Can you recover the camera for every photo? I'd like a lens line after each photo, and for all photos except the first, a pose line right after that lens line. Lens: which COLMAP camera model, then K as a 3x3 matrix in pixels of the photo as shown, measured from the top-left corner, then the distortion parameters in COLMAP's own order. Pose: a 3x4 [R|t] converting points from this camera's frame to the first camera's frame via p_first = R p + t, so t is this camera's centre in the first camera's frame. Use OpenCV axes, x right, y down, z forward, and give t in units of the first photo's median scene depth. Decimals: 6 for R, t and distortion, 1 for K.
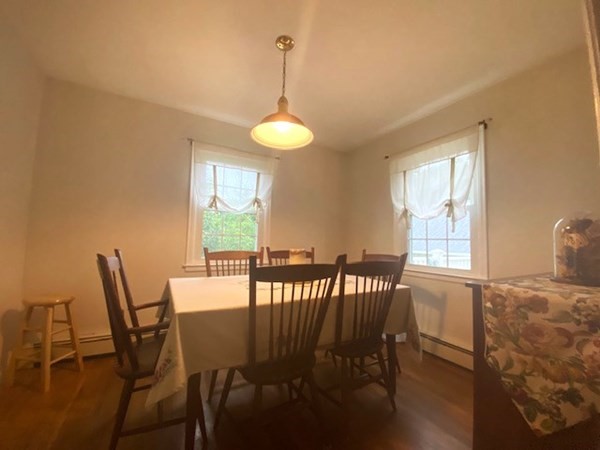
lens RADIAL K [[245.3, 0, 299.5], [0, 245.3, 223.0], [0, 0, 1]] dist [-0.000556, -0.013705]
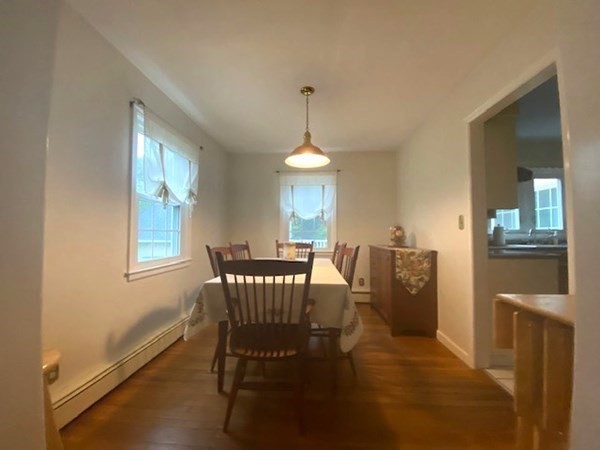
lens RADIAL K [[244.1, 0, 296.7], [0, 244.1, 225.8], [0, 0, 1]] dist [-0.001861, -0.000130]
pose [[0.533915, 0.006413, 0.845514, -2.296912], [-0.049264, 0.998508, 0.023536, -0.024327], [-0.844102, -0.054220, 0.533434, 0.549073]]
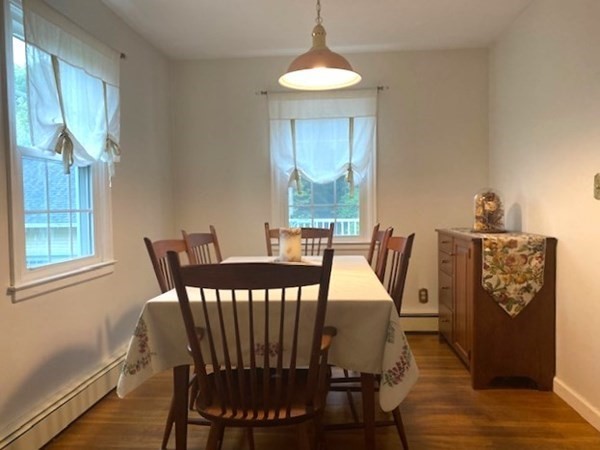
lens RADIAL K [[474.6, 0, 301.0], [0, 474.6, 223.2], [0, 0, 1]] dist [-0.030034, -0.001461]
pose [[0.536540, -0.062274, 0.841574, -2.465676], [-0.029824, 0.995251, 0.092660, -0.074842], [-0.843348, -0.074815, 0.532135, 0.445606]]
